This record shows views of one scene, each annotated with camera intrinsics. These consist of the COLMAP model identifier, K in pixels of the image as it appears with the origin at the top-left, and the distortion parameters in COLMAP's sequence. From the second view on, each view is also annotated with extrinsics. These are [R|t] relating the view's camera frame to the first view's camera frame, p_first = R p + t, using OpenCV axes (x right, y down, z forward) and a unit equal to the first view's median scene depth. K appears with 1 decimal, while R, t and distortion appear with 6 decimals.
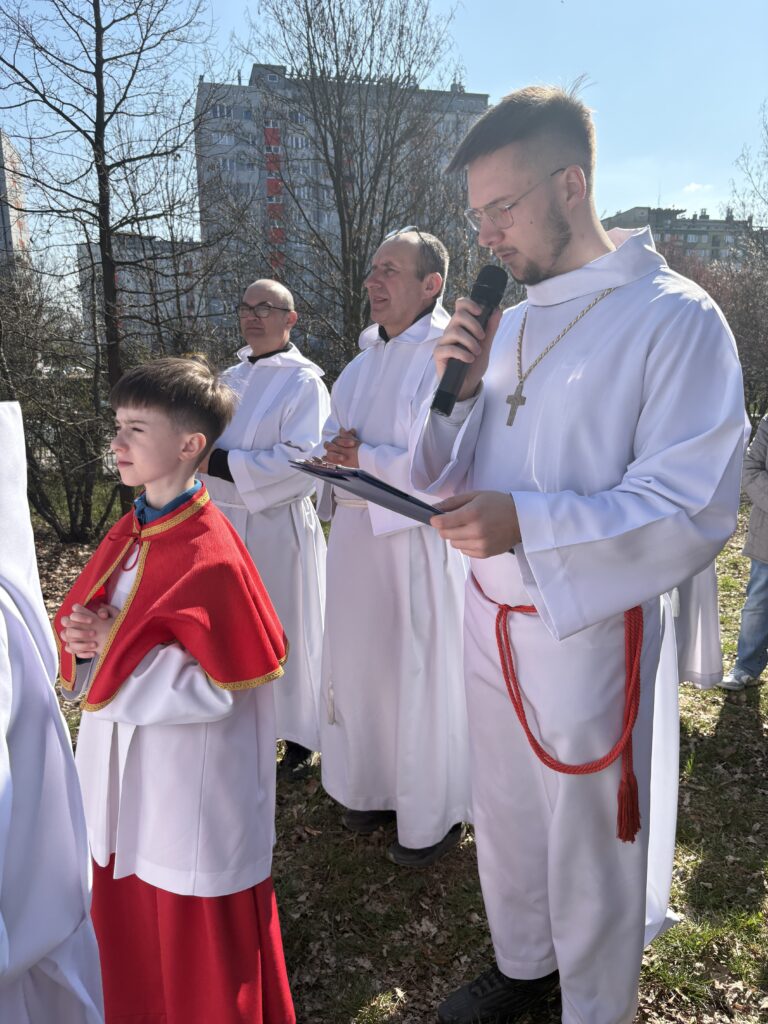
lens RADIAL K [[783.5, 0, 381.4], [0, 783.5, 515.5], [0, 0, 1]] dist [0.023318, -0.030014]
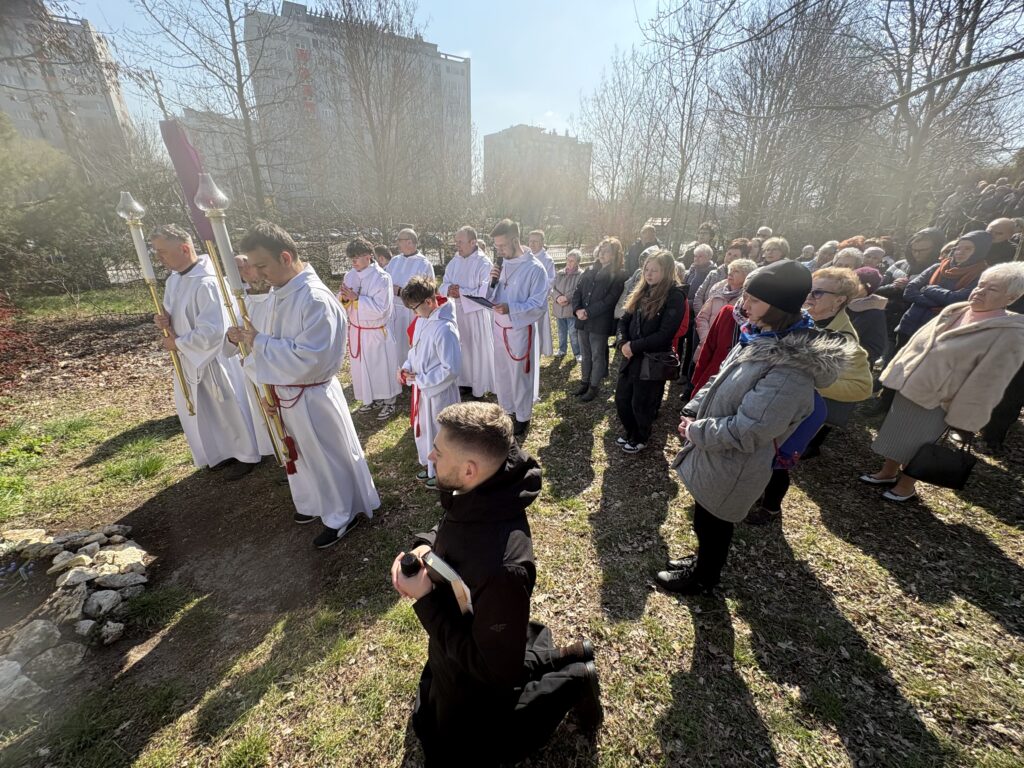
lens RADIAL K [[409.7, 0, 515.8], [0, 409.7, 386.3], [0, 0, 1]] dist [0.001024, 0.000163]
pose [[0.955723, -0.076598, 0.284125, -0.241293], [0.014129, 0.976359, 0.215694, -0.035771], [-0.293929, -0.202129, 0.934210, -0.670545]]
